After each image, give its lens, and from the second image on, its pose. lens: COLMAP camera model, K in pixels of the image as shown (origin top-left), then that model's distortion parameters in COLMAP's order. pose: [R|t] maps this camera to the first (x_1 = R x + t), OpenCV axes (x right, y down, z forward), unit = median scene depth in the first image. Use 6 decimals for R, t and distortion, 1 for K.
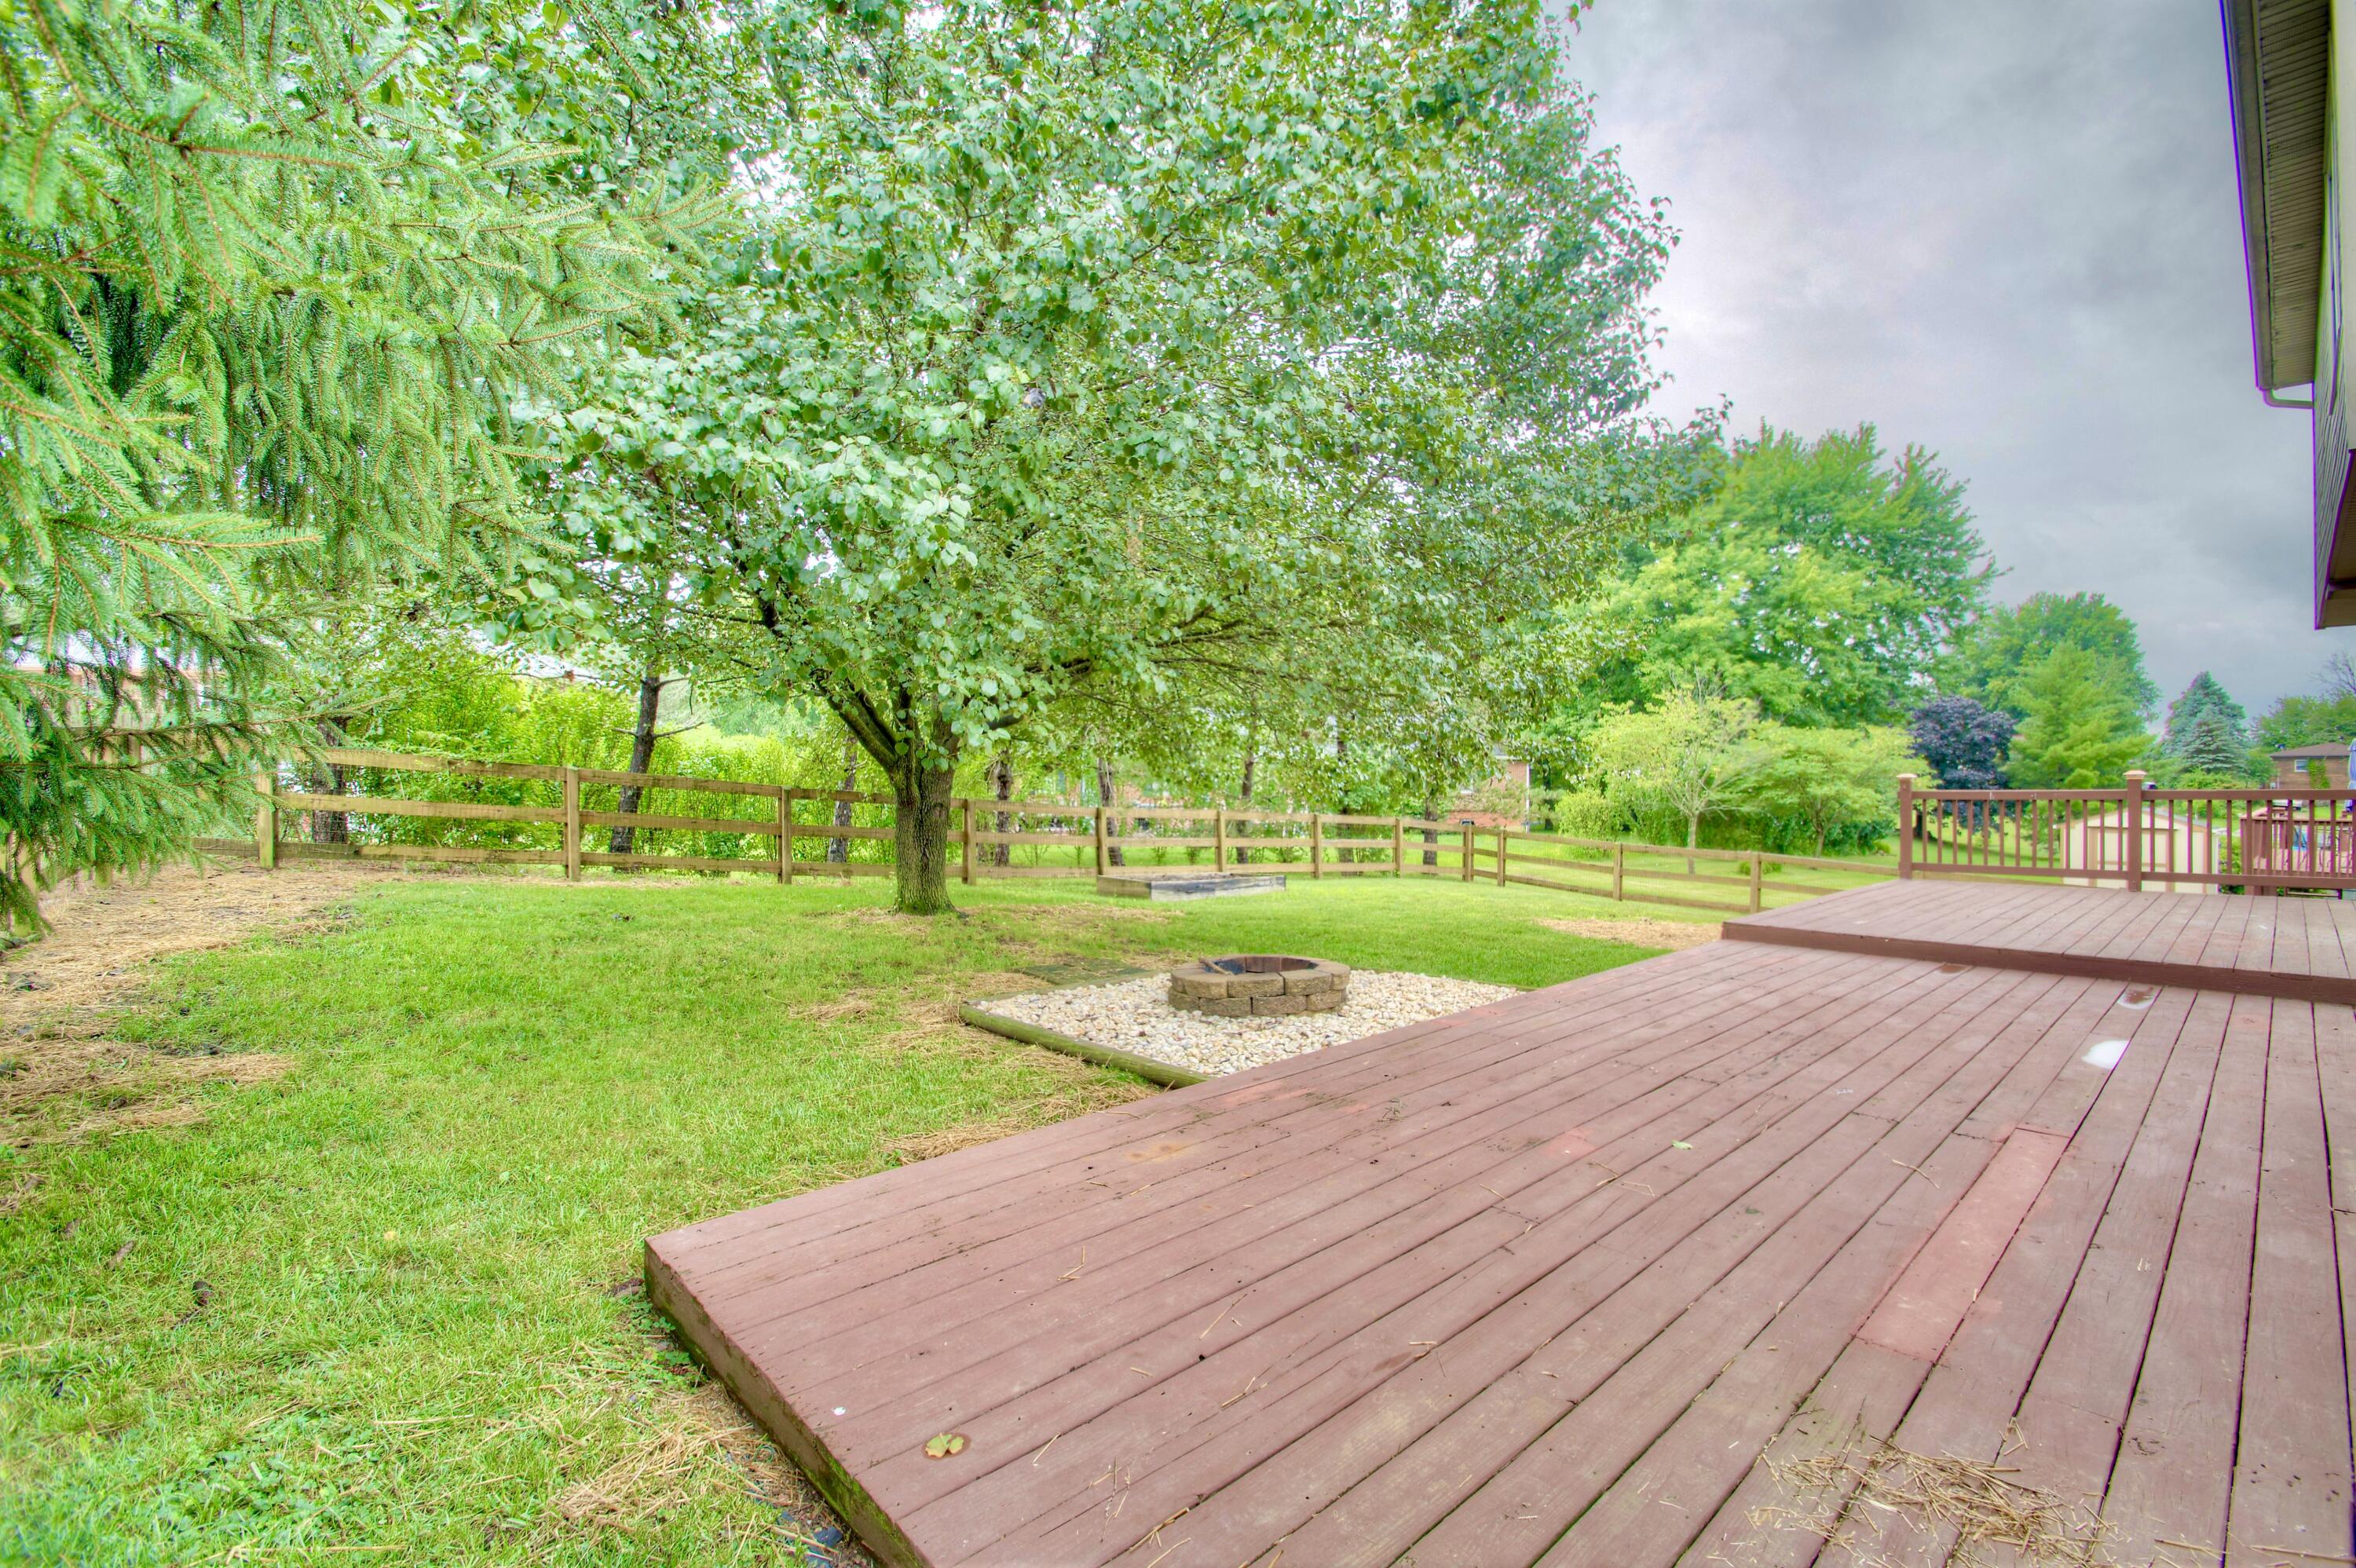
lens RADIAL K [[1026.8, 0, 1180.9], [0, 1026.8, 781.8], [0, 0, 1]] dist [-0.004464, -0.000648]
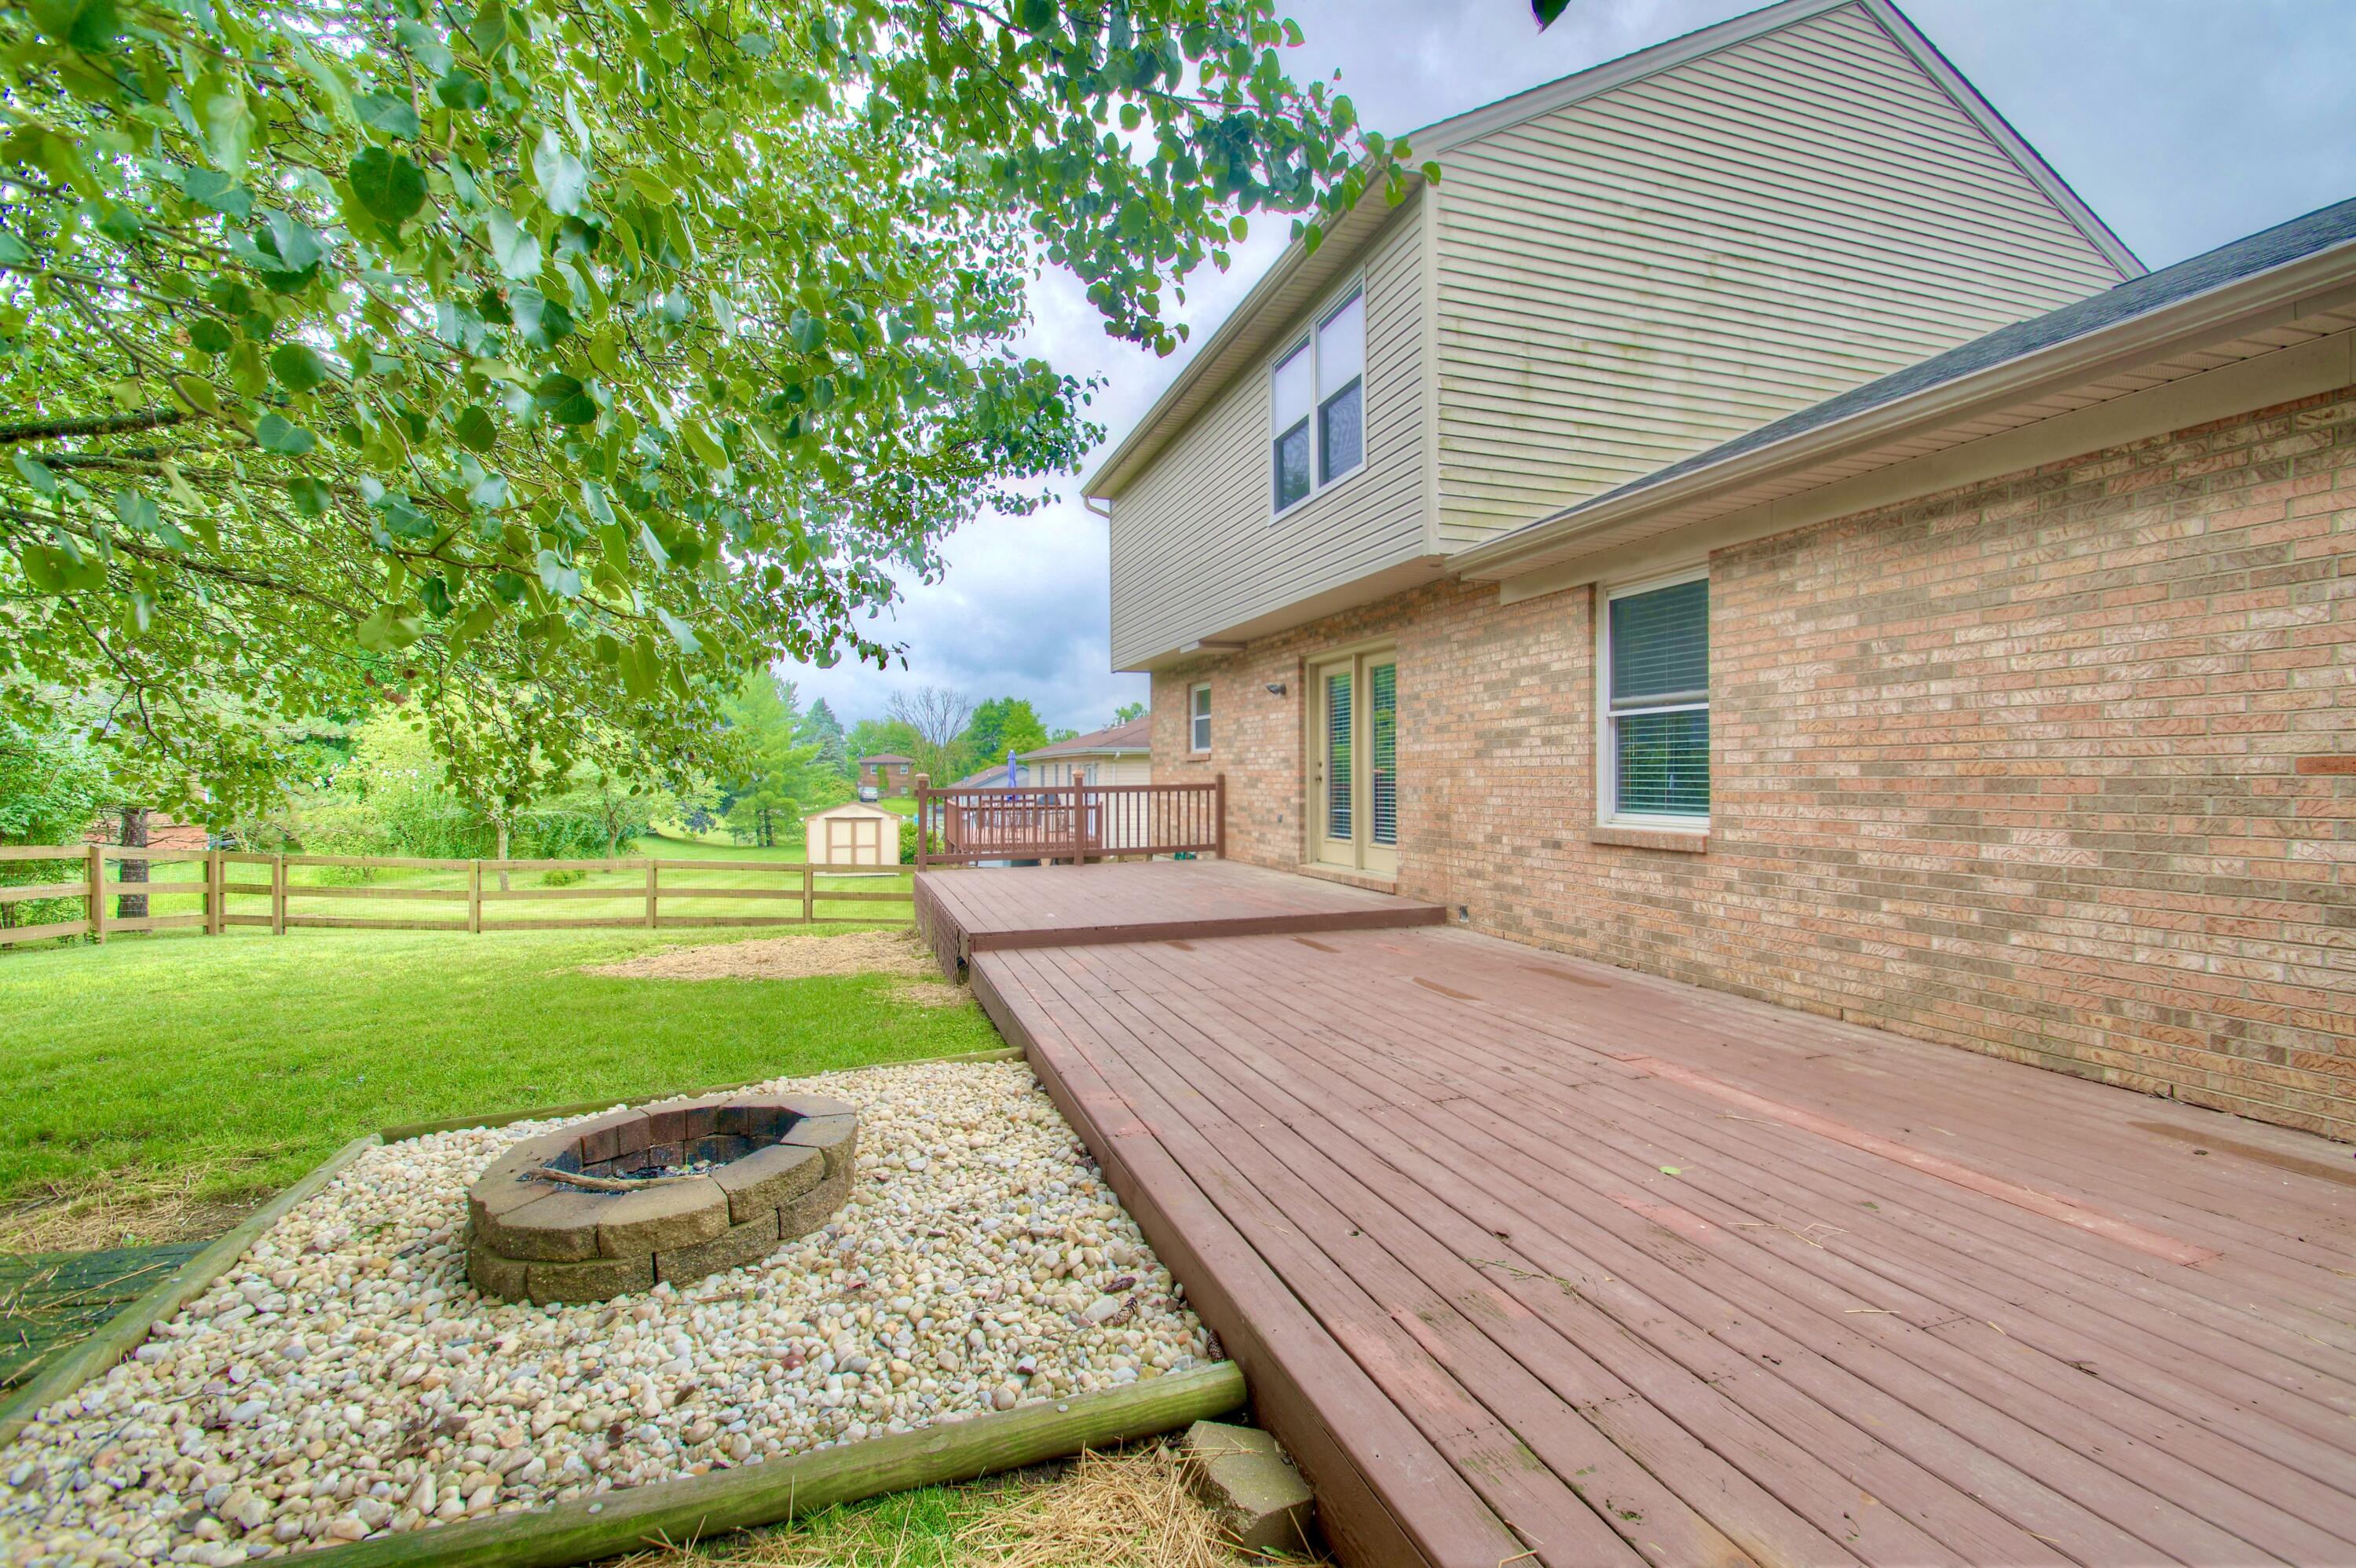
lens RADIAL K [[1026.8, 0, 1186.6], [0, 1026.8, 779.5], [0, 0, 1]] dist [-0.004464, -0.000648]
pose [[0.391818, -0.003178, 0.920037, -0.091580], [0.006113, 0.999981, 0.000851, -0.000144], [-0.920022, 0.005291, 0.391830, 0.179284]]
